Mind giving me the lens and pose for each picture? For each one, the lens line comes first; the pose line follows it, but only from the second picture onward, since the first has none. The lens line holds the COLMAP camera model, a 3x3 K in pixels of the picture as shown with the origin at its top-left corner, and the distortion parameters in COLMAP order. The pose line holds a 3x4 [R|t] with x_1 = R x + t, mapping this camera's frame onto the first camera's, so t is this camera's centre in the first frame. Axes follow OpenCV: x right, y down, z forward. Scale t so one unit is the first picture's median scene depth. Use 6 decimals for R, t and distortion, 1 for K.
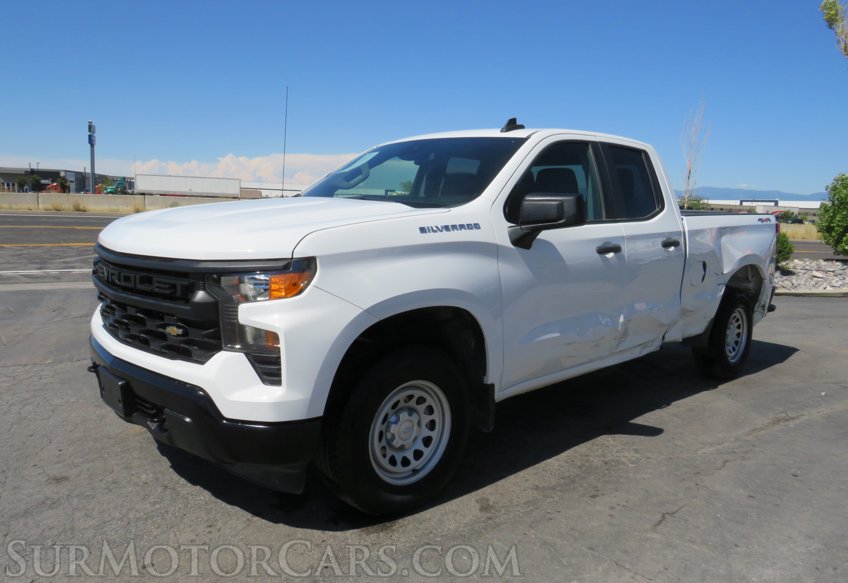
lens RADIAL K [[645.1, 0, 424.2], [0, 645.1, 288.9], [0, 0, 1]] dist [-0.036145, 0.001773]
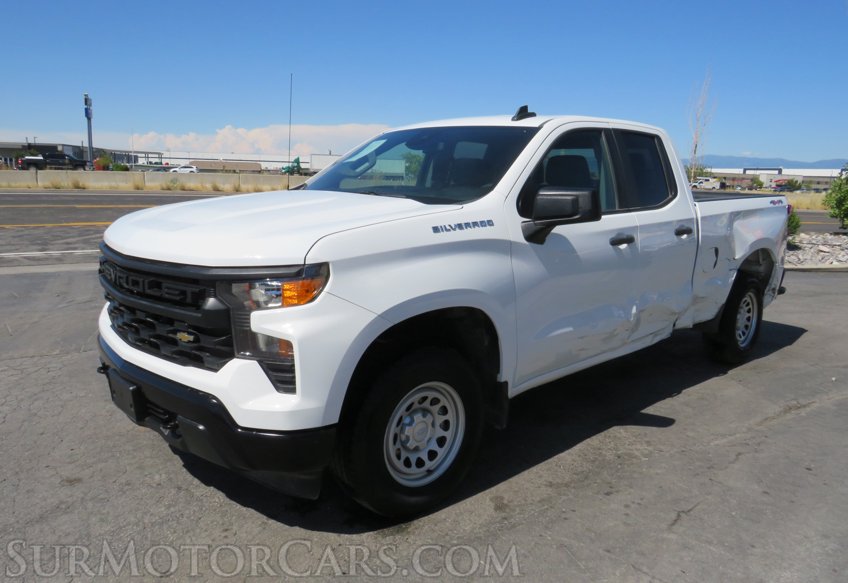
lens RADIAL K [[645.1, 0, 423.3], [0, 645.1, 291.7], [0, 0, 1]] dist [-0.034779, 0.000180]
pose [[0.999961, -0.008110, -0.003460, -0.014192], [0.008269, 0.998785, 0.048572, -0.034228], [0.003062, -0.048599, 0.998814, 0.014435]]
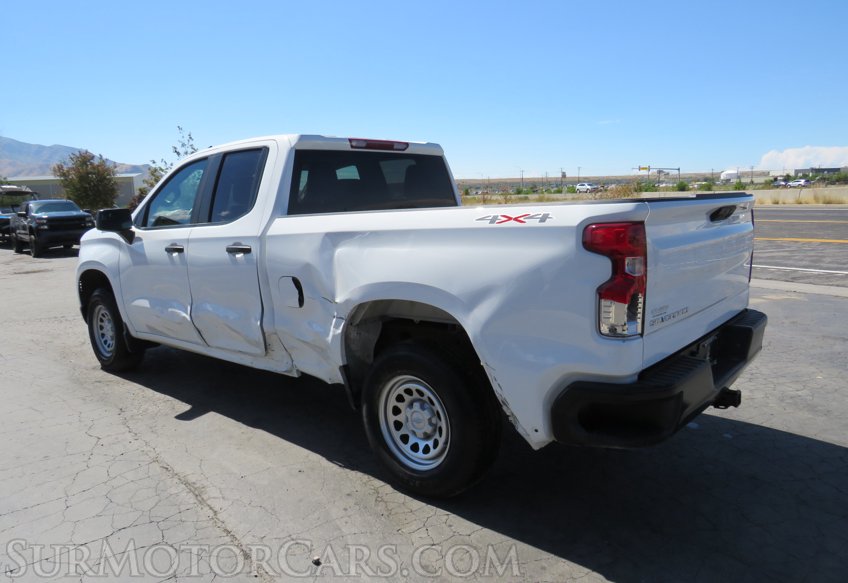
lens RADIAL K [[602.8, 0, 419.4], [0, 602.8, 293.1], [0, 0, 1]] dist [-0.040886, 0.024178]
pose [[0.087218, 0.118556, -0.989109, 1.477475], [-0.089018, 0.989849, 0.110795, -0.149446], [0.992204, 0.078385, 0.096887, 1.384119]]
